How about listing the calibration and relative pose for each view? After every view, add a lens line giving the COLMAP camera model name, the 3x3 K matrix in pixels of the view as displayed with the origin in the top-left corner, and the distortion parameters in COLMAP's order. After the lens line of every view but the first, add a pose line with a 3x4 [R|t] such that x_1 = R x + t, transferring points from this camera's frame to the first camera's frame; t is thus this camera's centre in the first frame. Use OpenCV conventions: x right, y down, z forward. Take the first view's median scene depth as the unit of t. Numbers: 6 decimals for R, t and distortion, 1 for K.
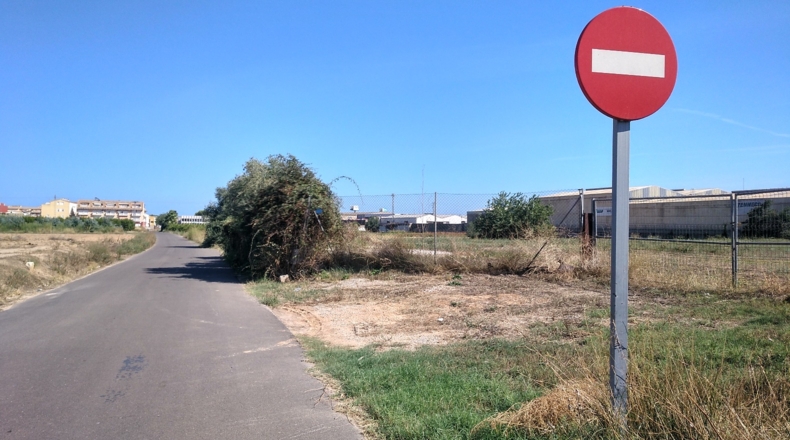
lens RADIAL K [[615.8, 0, 394.2], [0, 615.8, 215.8], [0, 0, 1]] dist [0.000496, 0.059214]
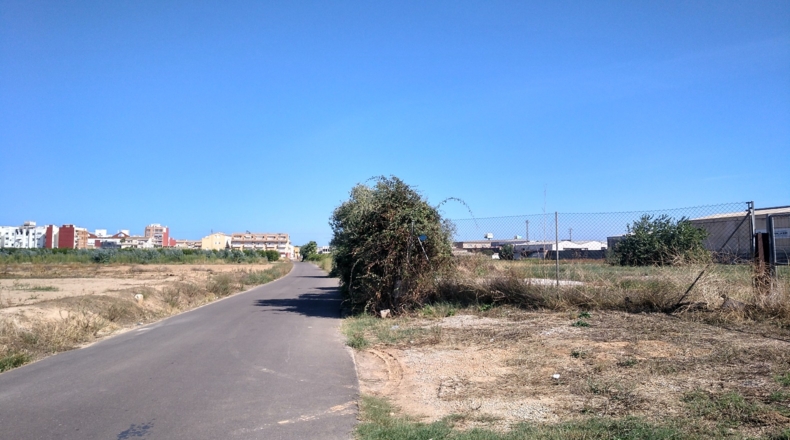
lens RADIAL K [[615.8, 0, 394.2], [0, 615.8, 215.8], [0, 0, 1]] dist [0.000496, 0.059214]
pose [[0.976853, -0.026243, -0.212296, 0.026855], [0.016497, 0.998732, -0.047553, 0.002739], [0.213275, 0.042950, 0.976048, 0.121355]]
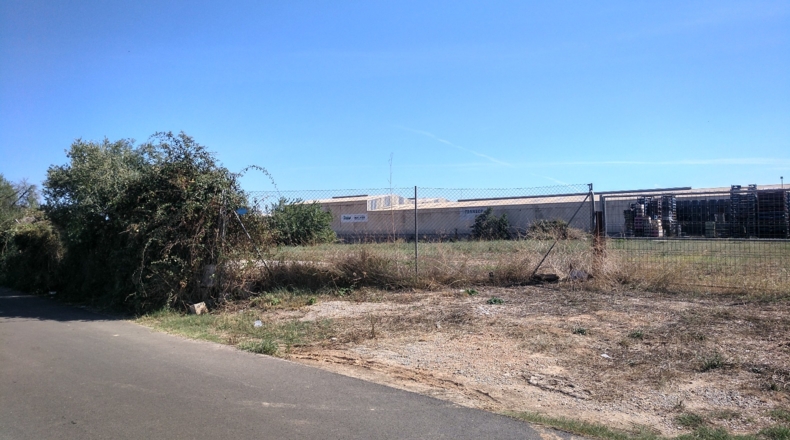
lens RADIAL K [[615.8, 0, 394.2], [0, 615.8, 215.8], [0, 0, 1]] dist [0.000496, 0.059214]
pose [[0.908007, -0.004987, 0.418925, -0.262468], [0.010546, 0.999884, -0.010953, 0.007723], [-0.418822, 0.014364, 0.907955, 0.268111]]
